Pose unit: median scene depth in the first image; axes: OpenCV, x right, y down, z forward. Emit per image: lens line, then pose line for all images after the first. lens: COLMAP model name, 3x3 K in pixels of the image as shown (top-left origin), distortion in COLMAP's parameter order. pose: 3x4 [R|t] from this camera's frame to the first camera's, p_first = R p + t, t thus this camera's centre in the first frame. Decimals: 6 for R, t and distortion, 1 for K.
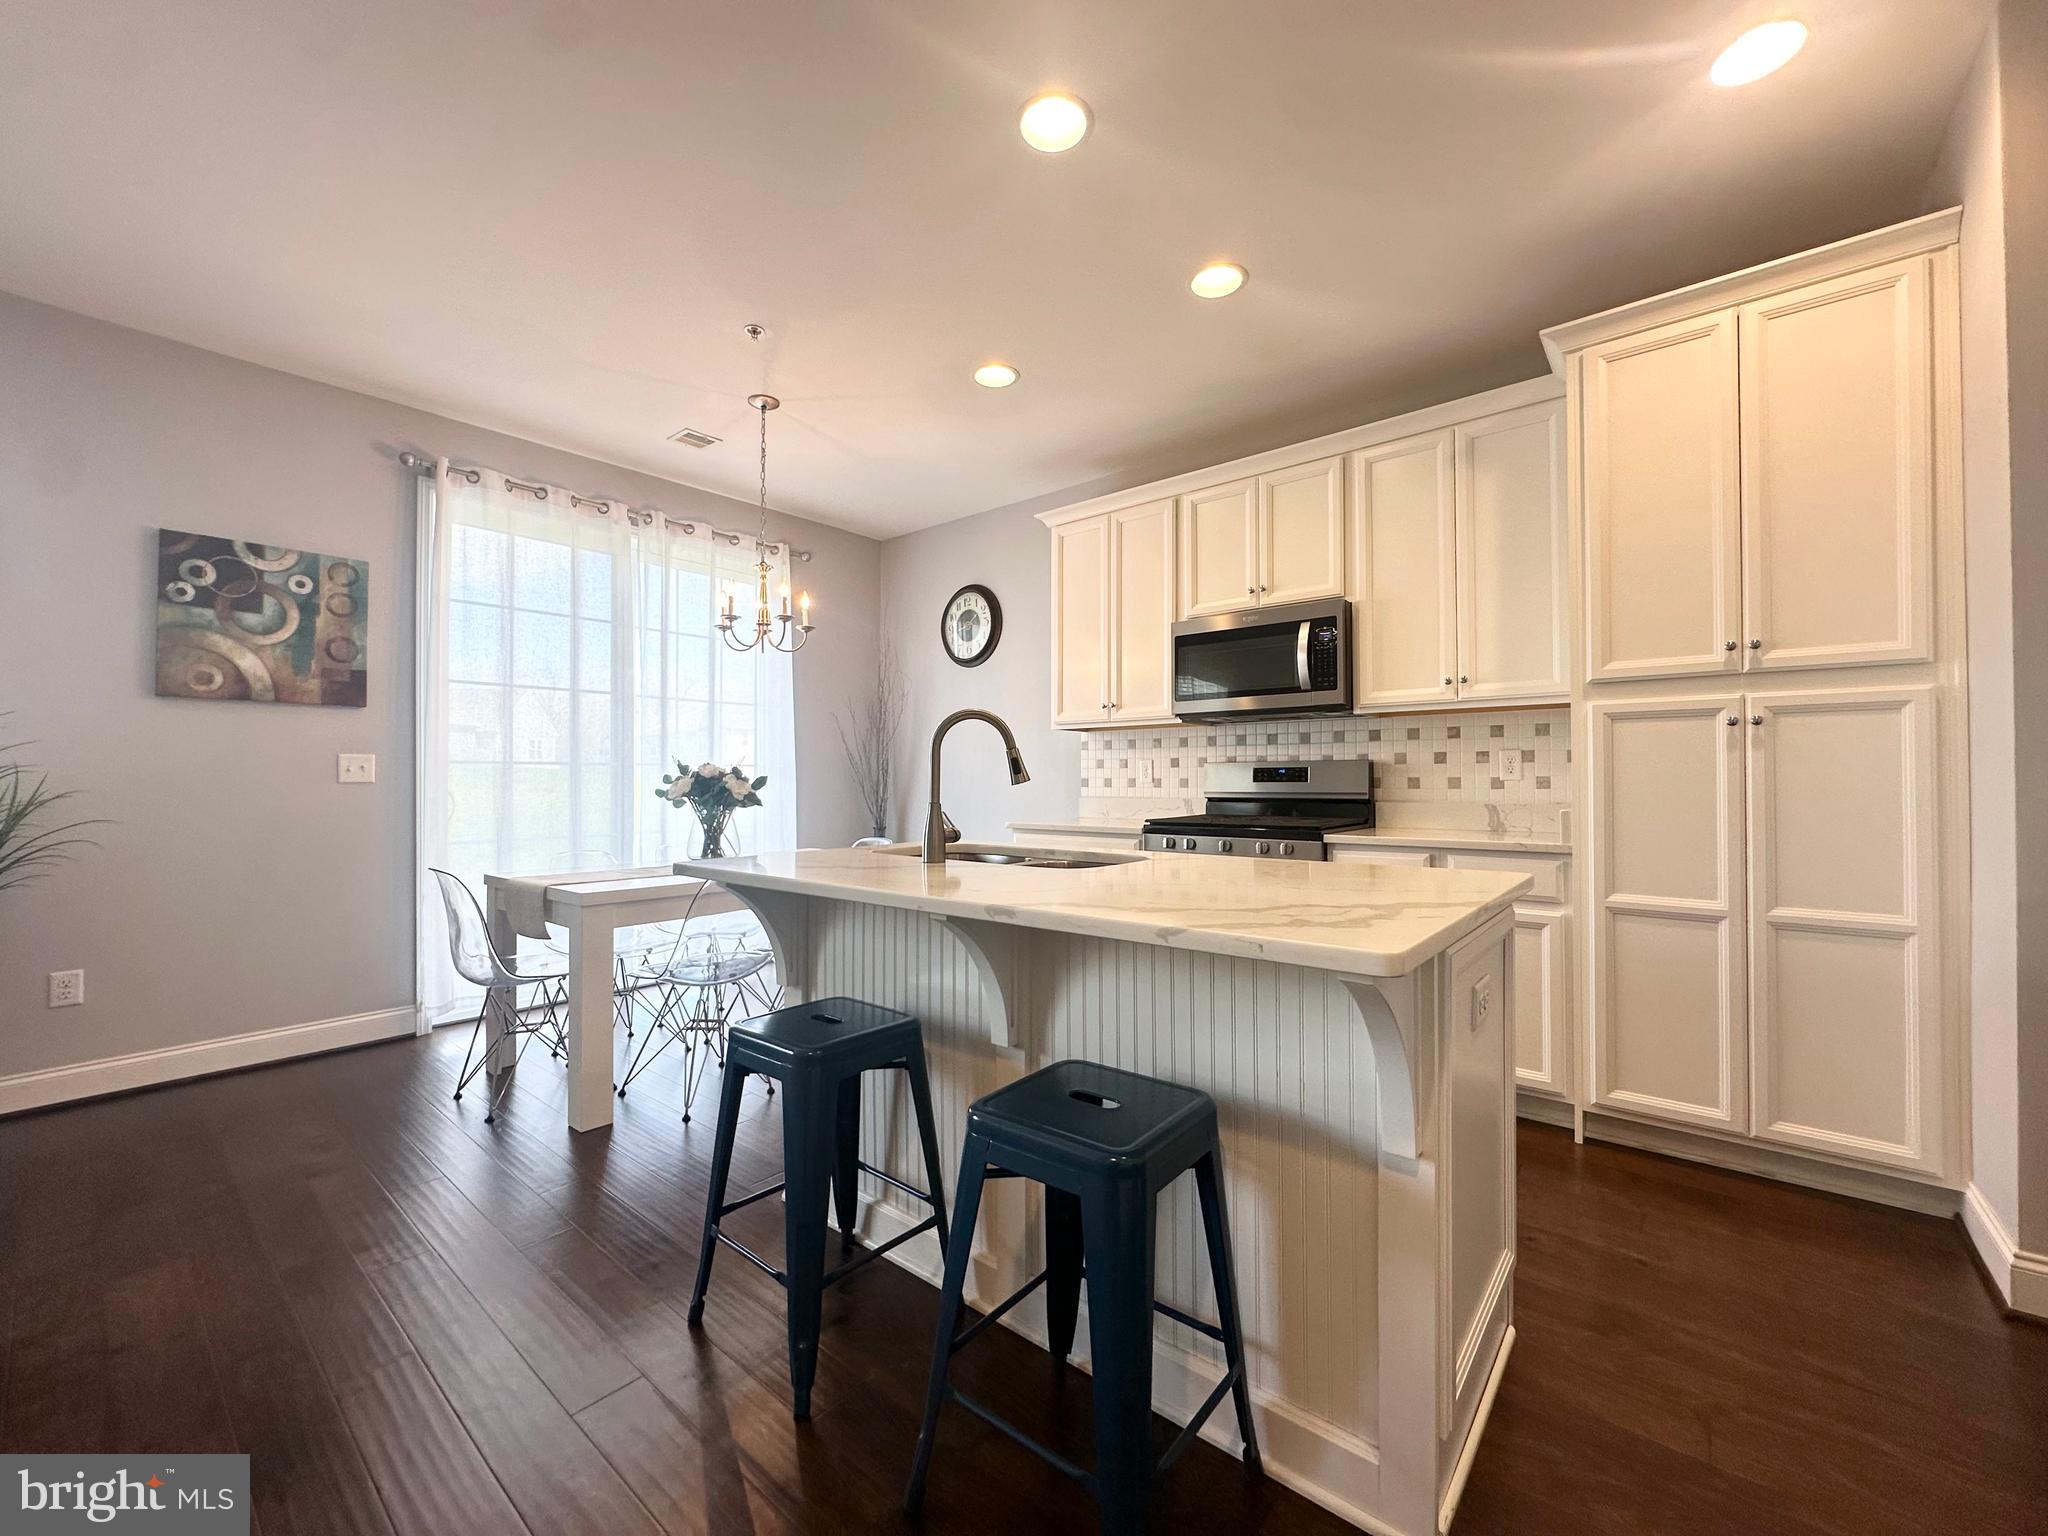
lens RADIAL K [[818.4, 0, 1024.0], [0, 818.4, 768.0], [0, 0, 1]] dist [-0.003388, 0.000519]
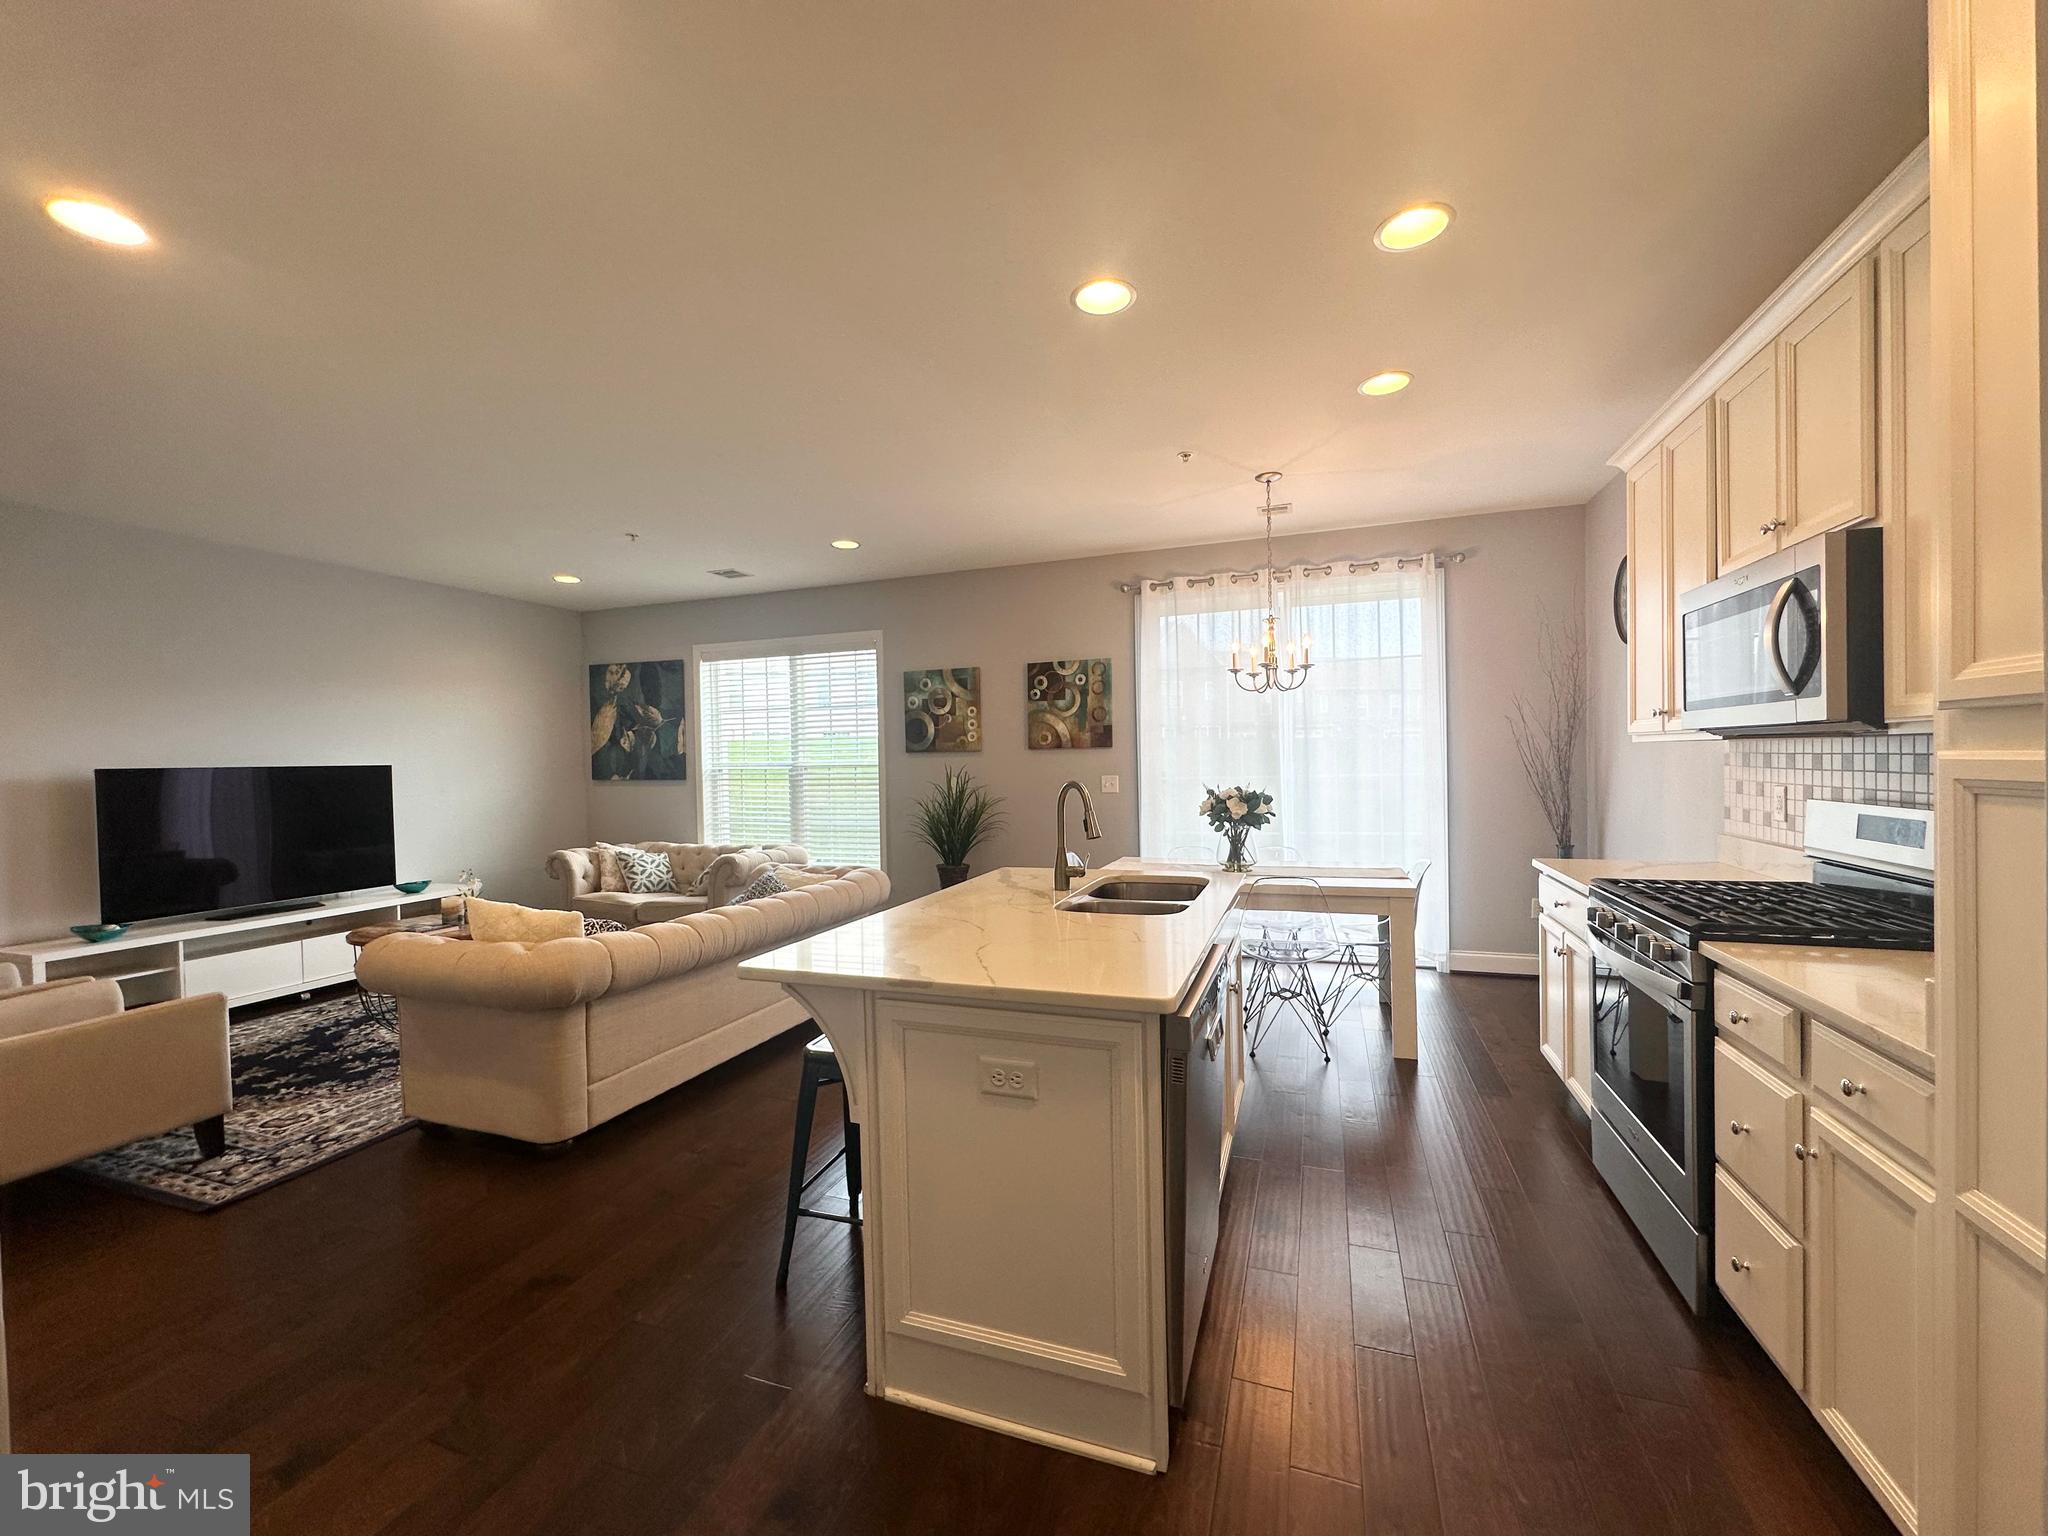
lens RADIAL K [[818.4, 0, 1024.0], [0, 818.4, 768.0], [0, 0, 1]] dist [-0.003388, 0.000519]
pose [[0.346967, 0.006317, -0.937856, 0.712500], [0.032993, 0.999276, 0.018936, -0.073062], [0.937297, -0.037513, 0.346507, 0.275310]]
